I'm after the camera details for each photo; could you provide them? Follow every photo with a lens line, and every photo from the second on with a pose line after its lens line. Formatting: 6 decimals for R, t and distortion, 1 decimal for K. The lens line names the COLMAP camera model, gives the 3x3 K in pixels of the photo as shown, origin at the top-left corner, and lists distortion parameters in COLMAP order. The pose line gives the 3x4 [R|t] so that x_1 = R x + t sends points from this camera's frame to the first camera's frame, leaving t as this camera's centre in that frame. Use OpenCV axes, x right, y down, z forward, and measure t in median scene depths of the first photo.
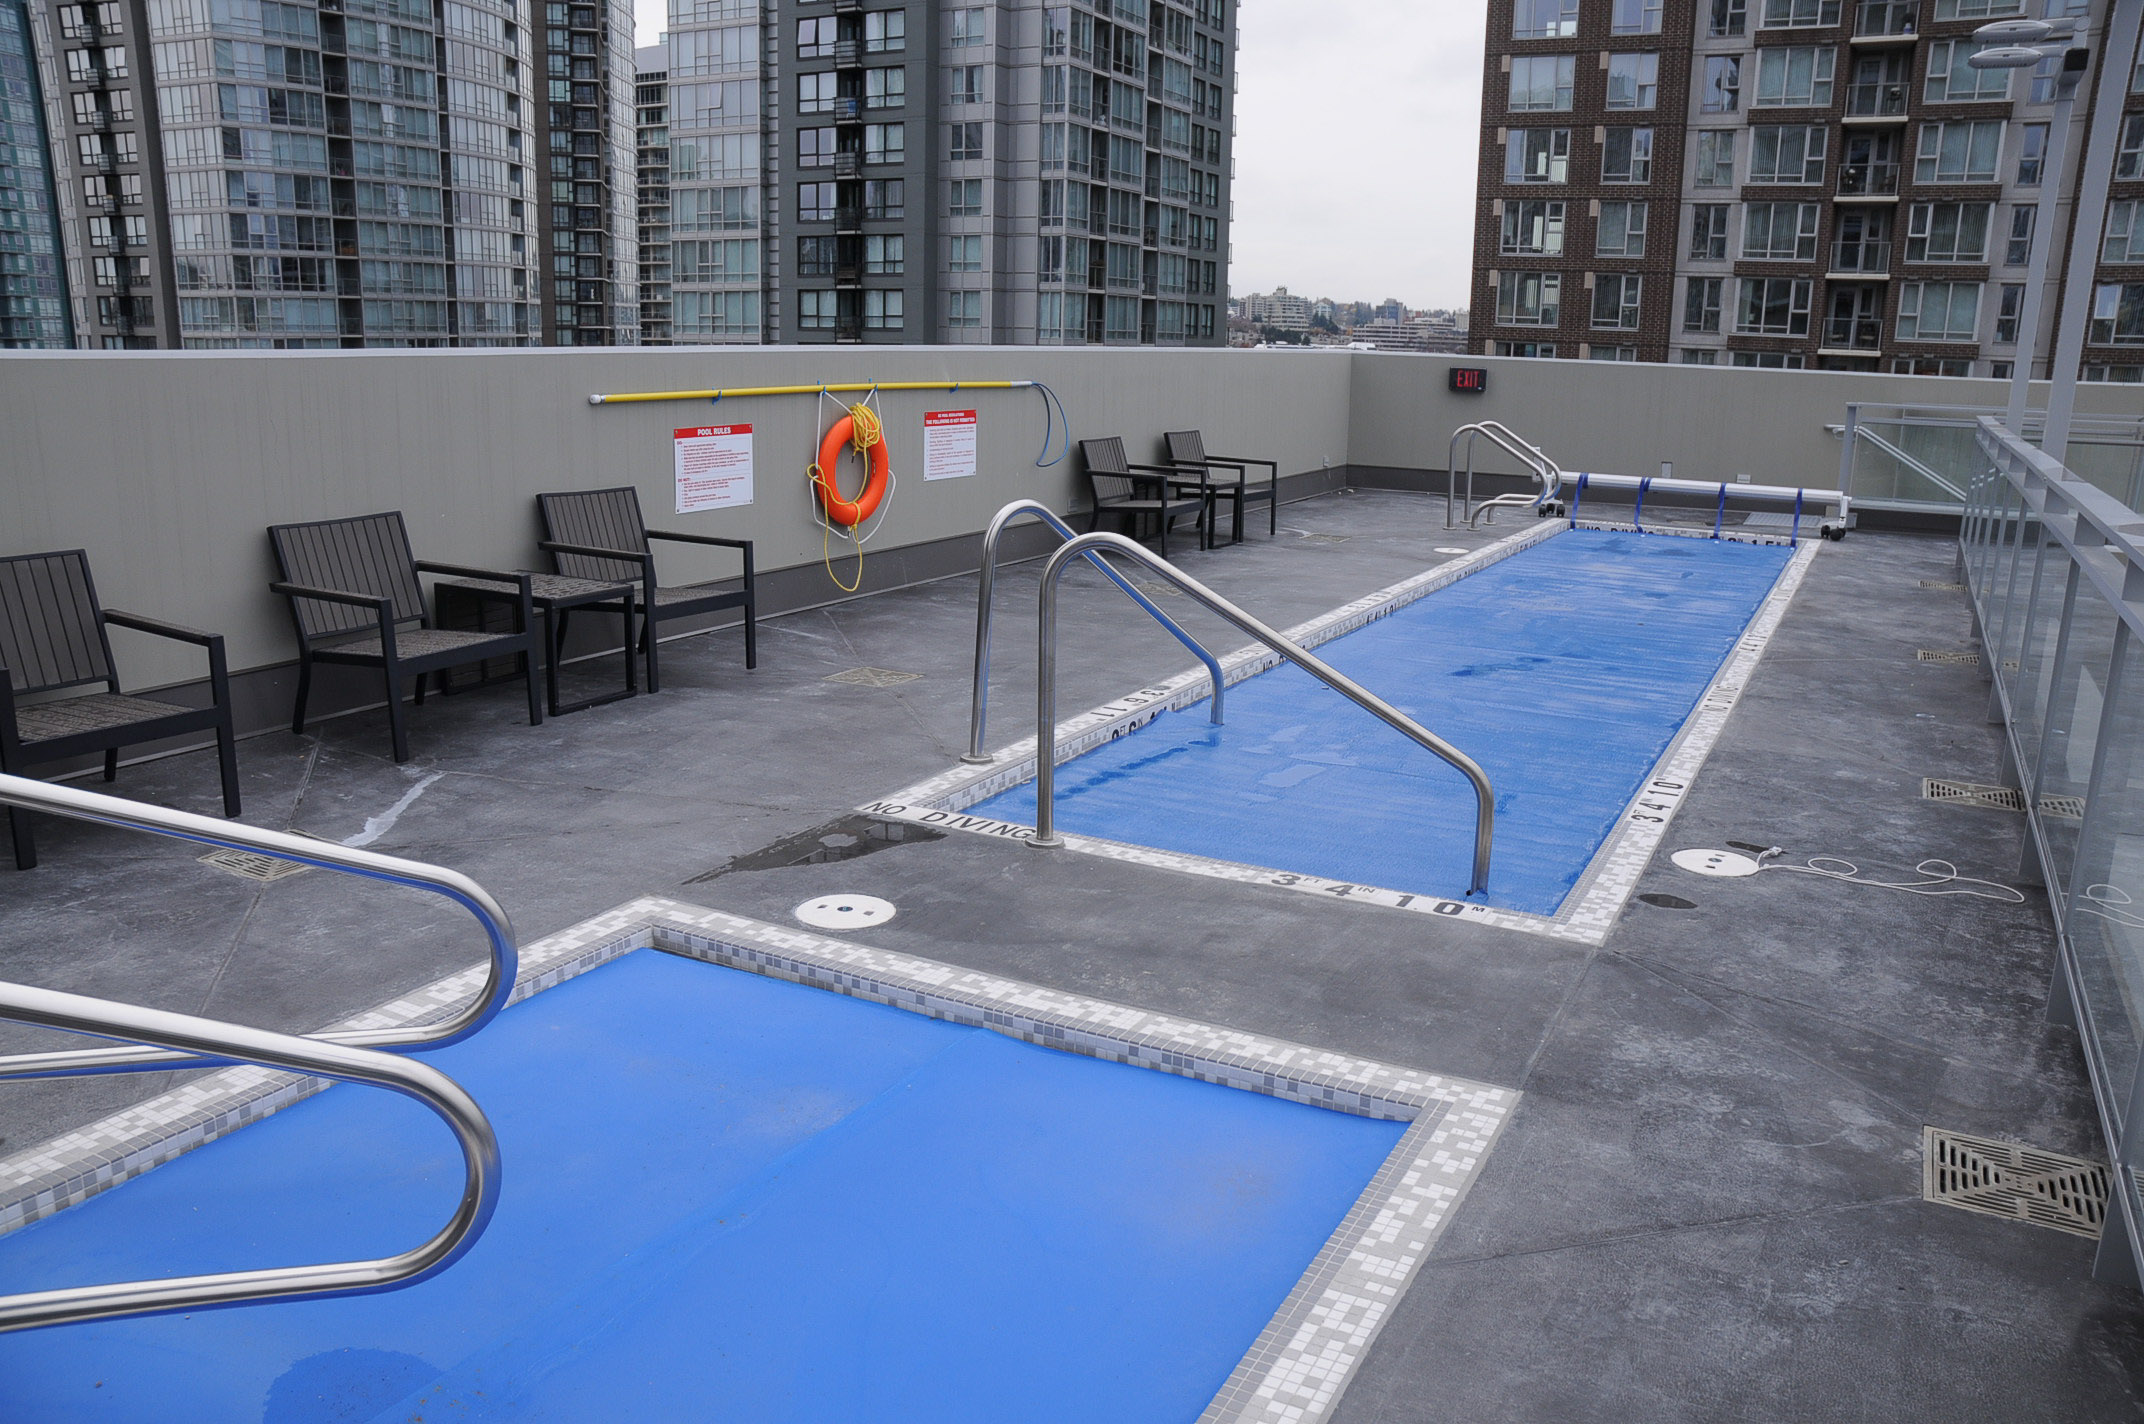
lens RADIAL K [[1637.2, 0, 1077.7], [0, 1637.2, 761.7], [0, 0, 1]] dist [-0.159981, 0.130285]
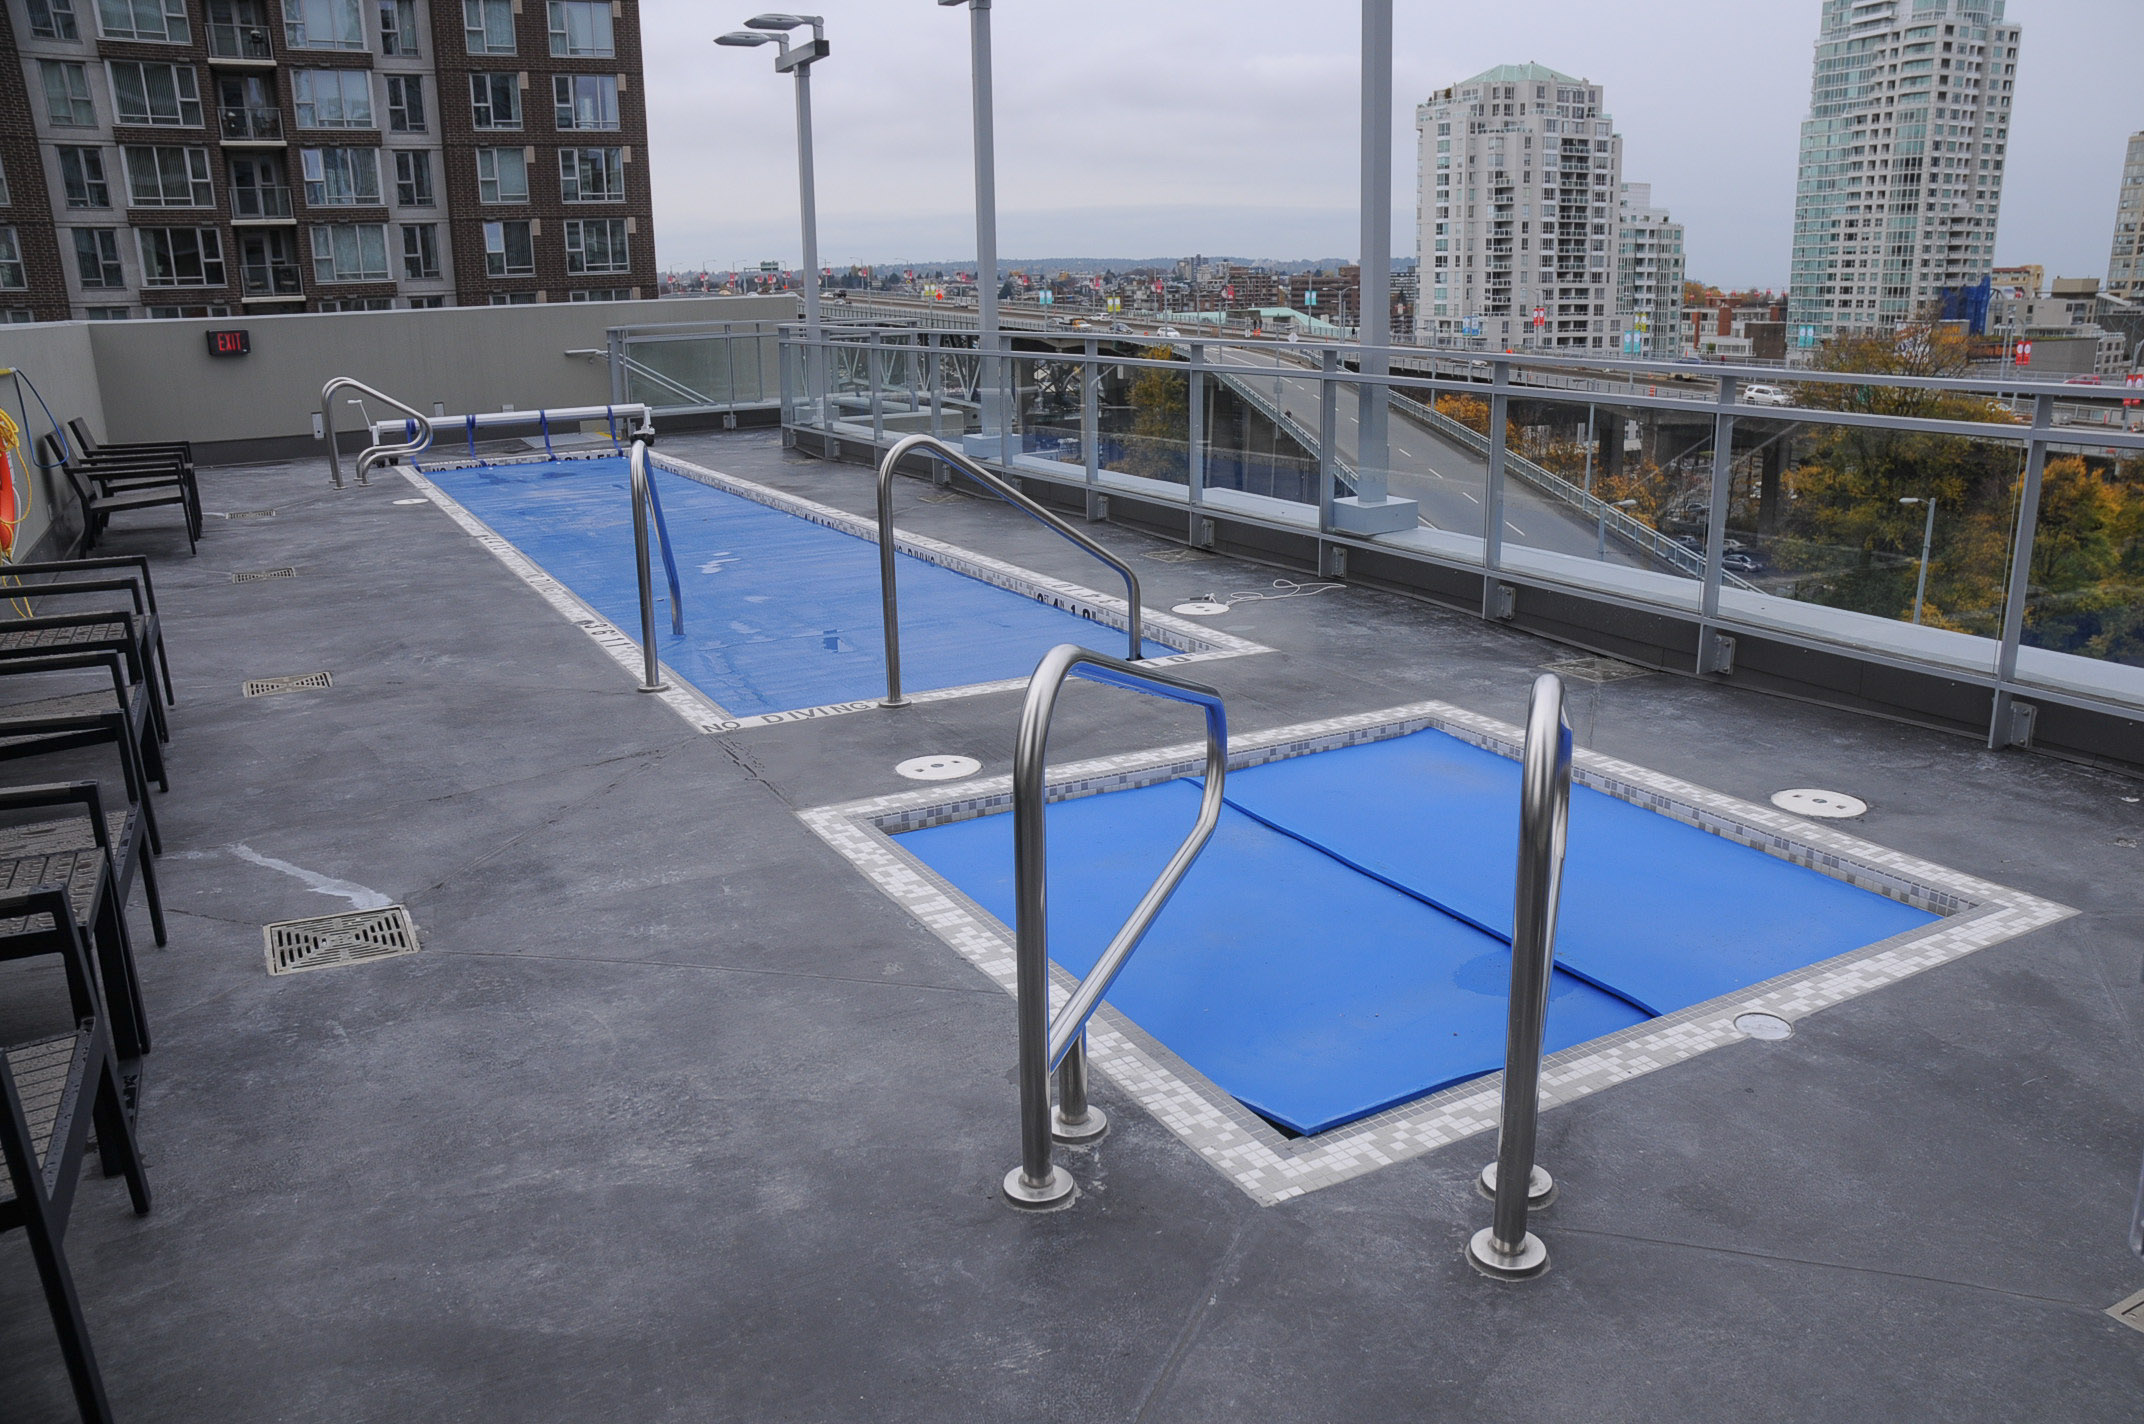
lens RADIAL K [[1637.2, 0, 1137.5], [0, 1637.2, 742.0], [0, 0, 1]] dist [-0.159981, 0.130285]
pose [[0.532816, -0.260357, 0.805184, -0.099930], [0.242979, 0.958497, 0.149144, -0.006425], [-0.810598, 0.116177, 0.573964, 0.021851]]
